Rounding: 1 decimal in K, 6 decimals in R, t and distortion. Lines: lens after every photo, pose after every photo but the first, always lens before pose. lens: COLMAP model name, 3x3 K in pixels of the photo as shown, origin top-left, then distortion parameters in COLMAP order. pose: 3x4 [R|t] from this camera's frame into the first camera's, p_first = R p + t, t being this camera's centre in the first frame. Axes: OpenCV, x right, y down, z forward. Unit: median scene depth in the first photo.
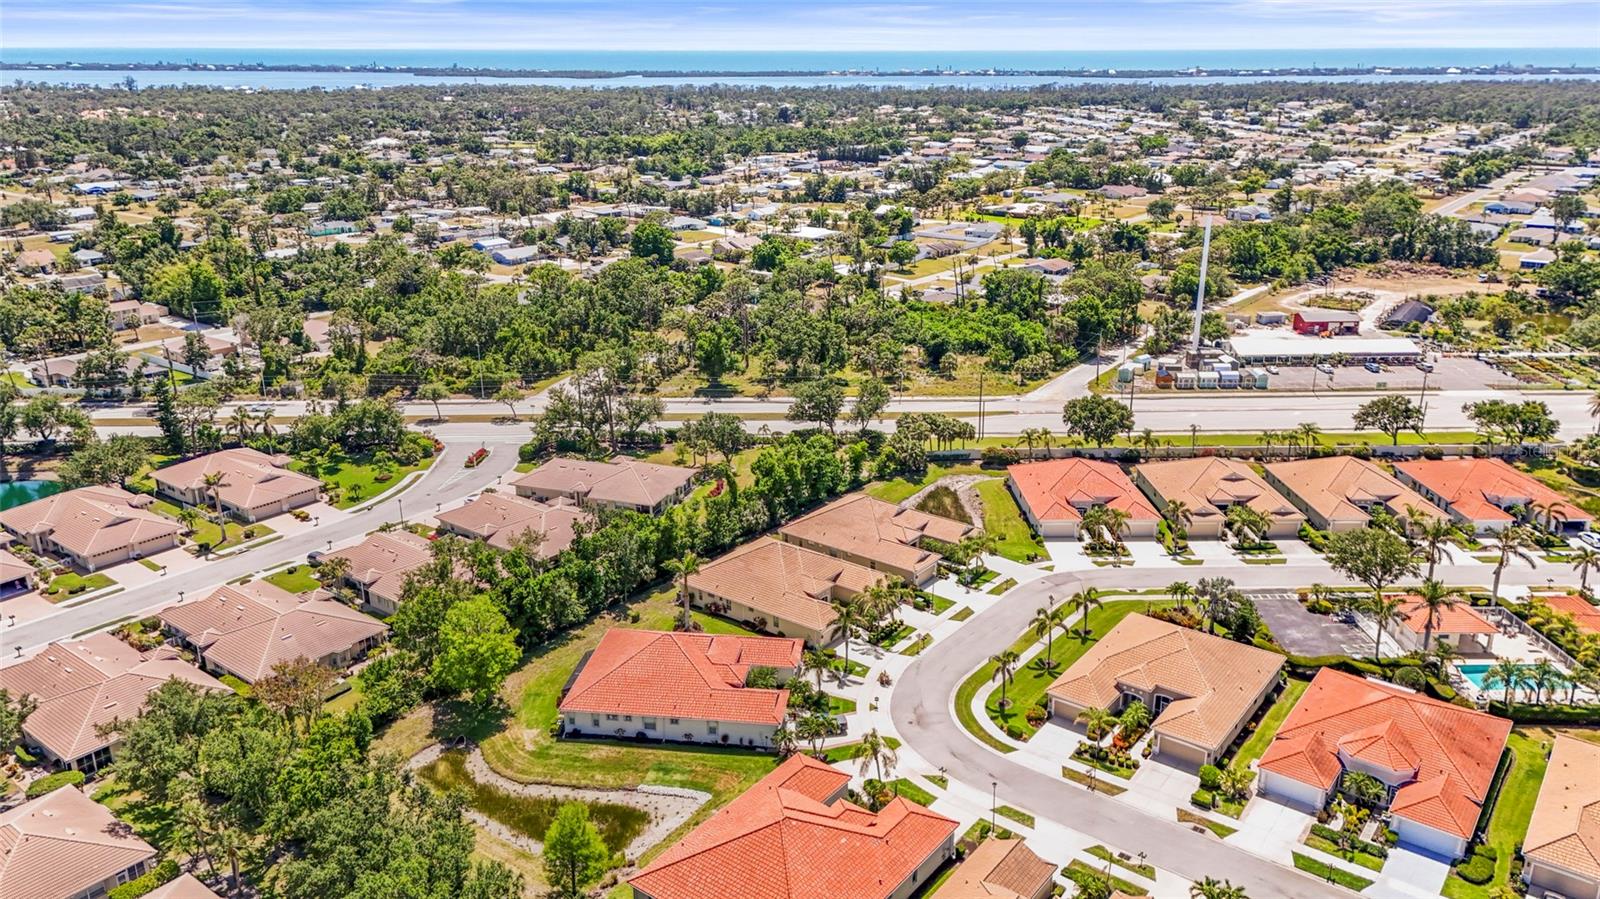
lens RADIAL K [[1176.6, 0, 800.0], [0, 1176.6, 449.5], [0, 0, 1]] dist [0.087276, -0.081446]
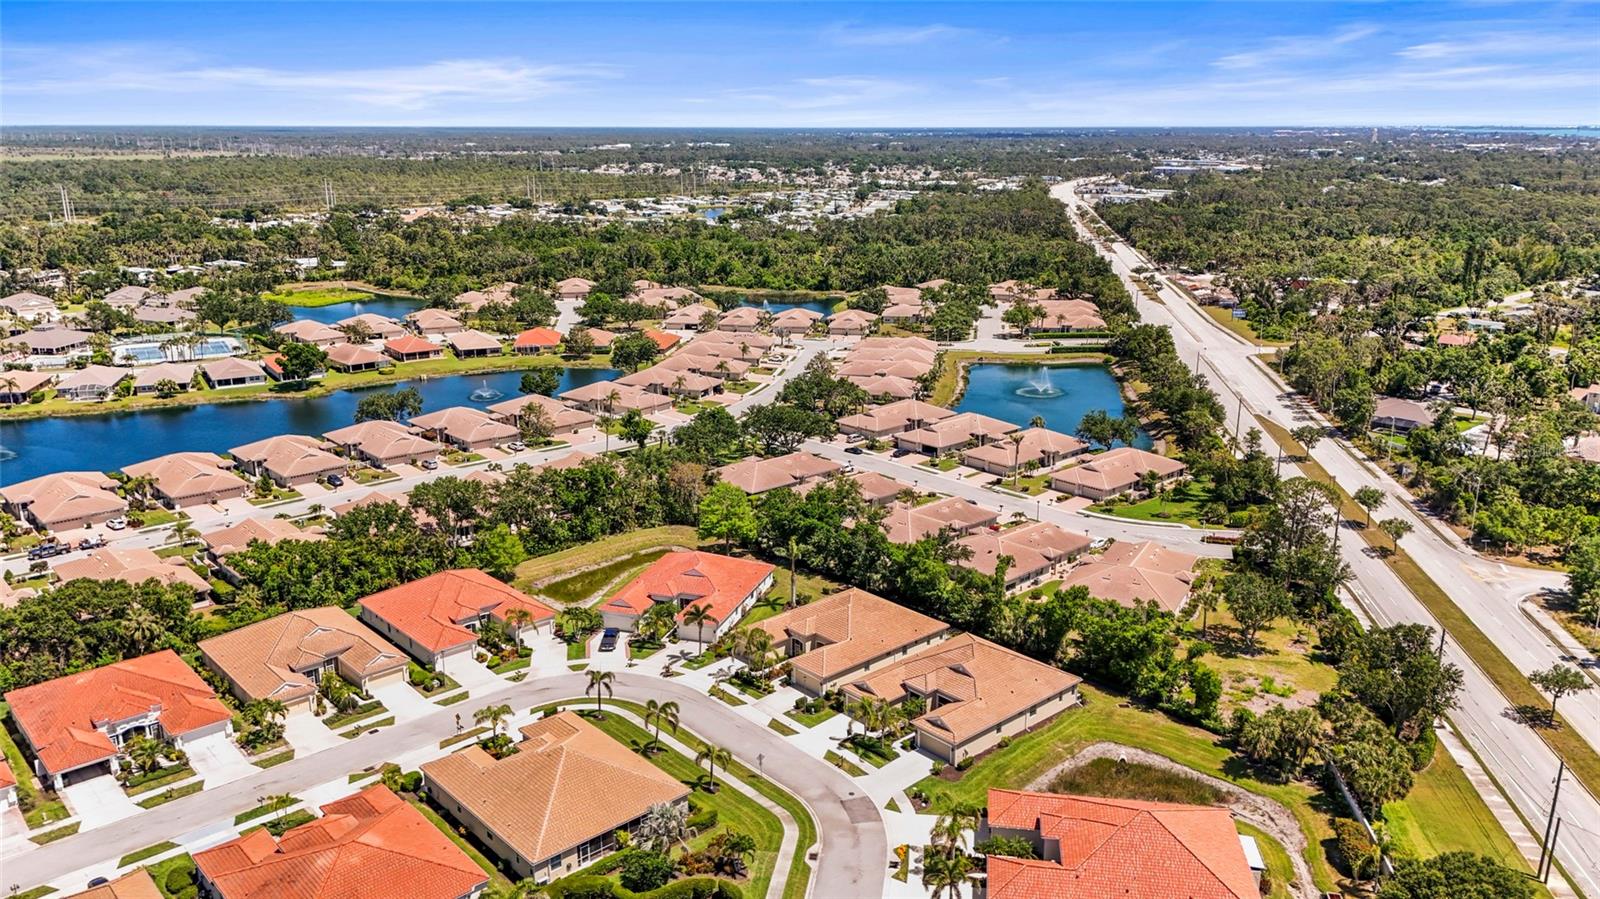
lens RADIAL K [[1176.6, 0, 800.0], [0, 1176.6, 449.5], [0, 0, 1]] dist [0.087276, -0.081446]
pose [[-0.178456, 0.262193, -0.948371, 0.827129], [-0.316849, 0.897190, 0.307665, -0.297645], [0.931536, 0.355395, -0.077034, 0.876397]]
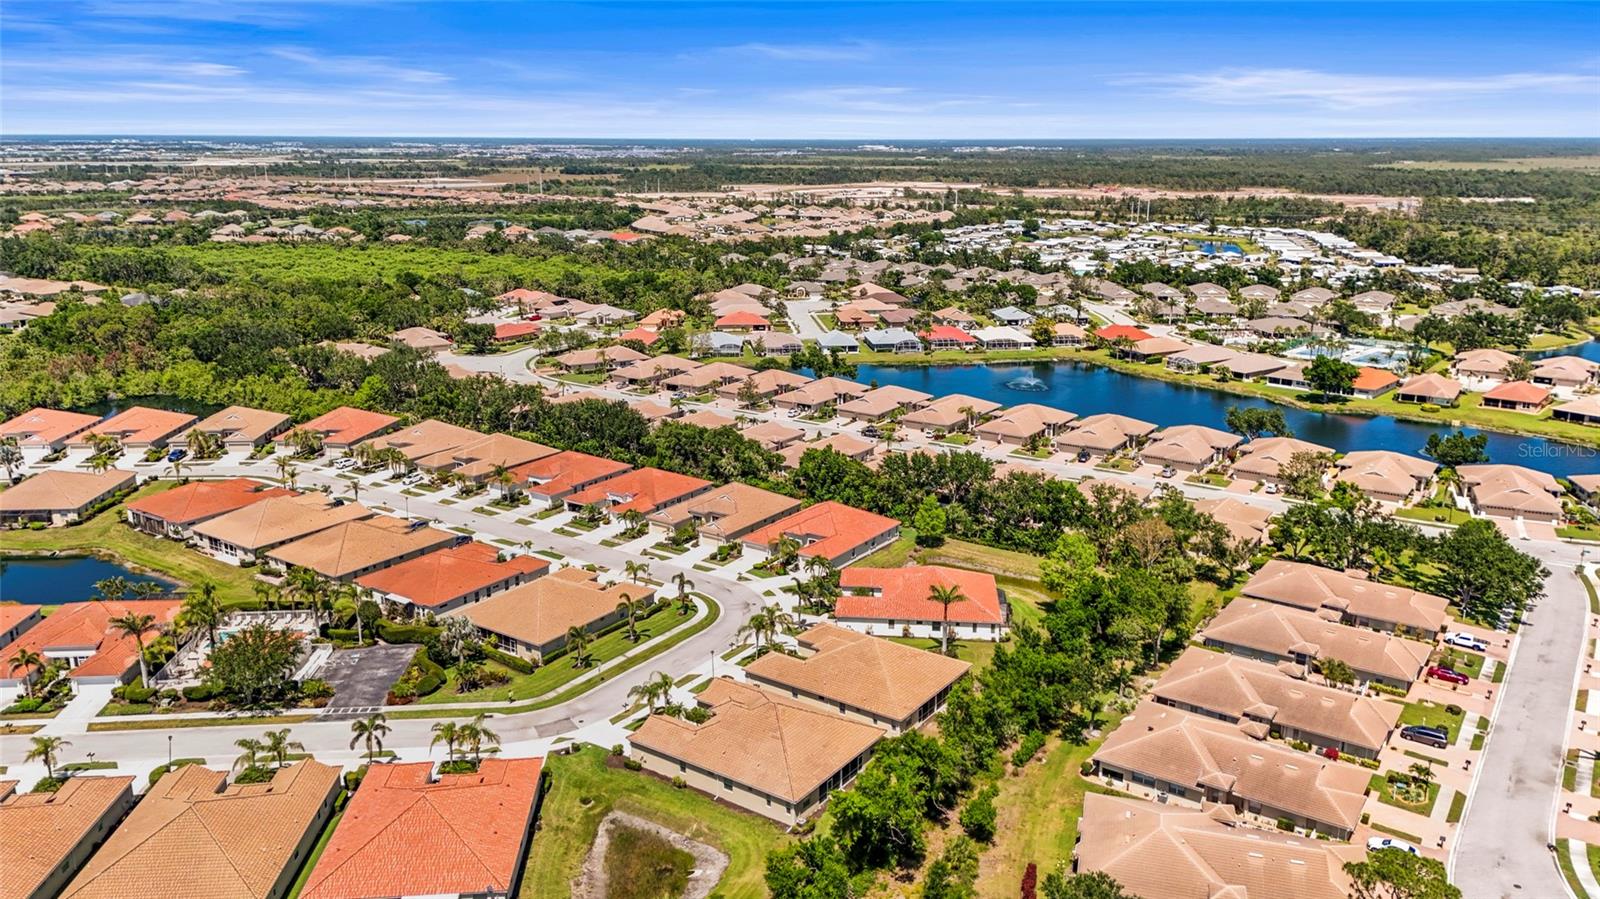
lens RADIAL K [[1139.0, 0, 800.0], [0, 1139.0, 449.5], [0, 0, 1]] dist [0.079082, -0.069319]
pose [[-0.998982, 0.017326, -0.041650, 0.085416], [-0.008769, 0.831099, 0.556055, -0.502455], [0.044250, 0.555854, -0.830101, 1.482738]]
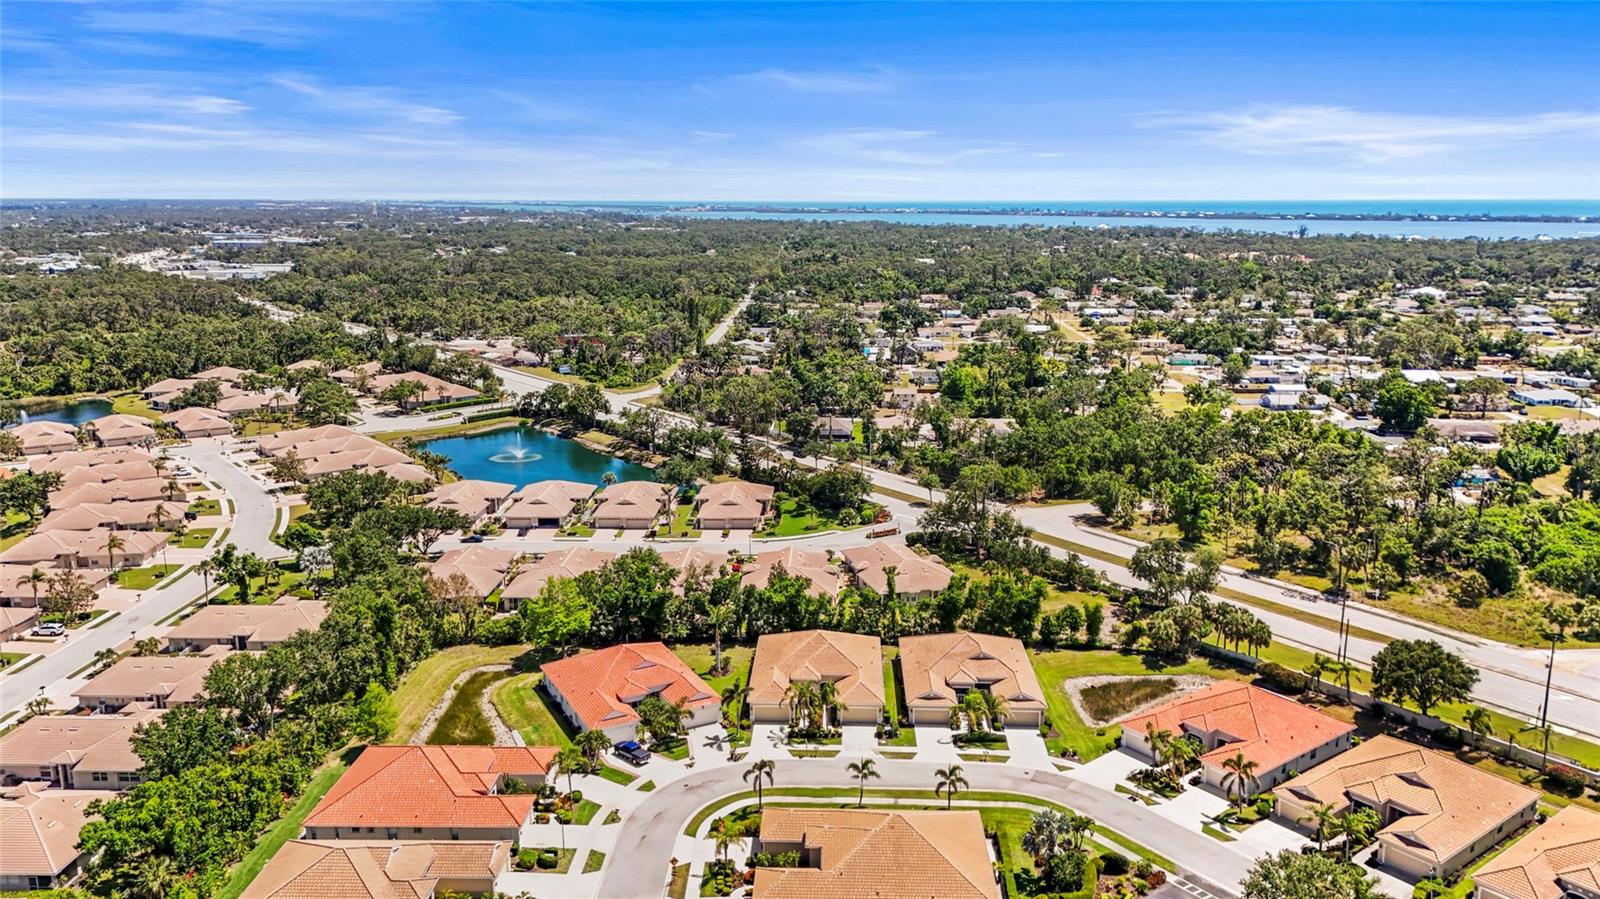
lens RADIAL K [[1176.6, 0, 800.0], [0, 1176.6, 449.5], [0, 0, 1]] dist [0.087276, -0.081446]
pose [[0.580184, 0.170156, -0.796513, 0.715817], [-0.262200, 0.964895, 0.015139, -0.083182], [0.771128, 0.200062, 0.604431, 0.259829]]
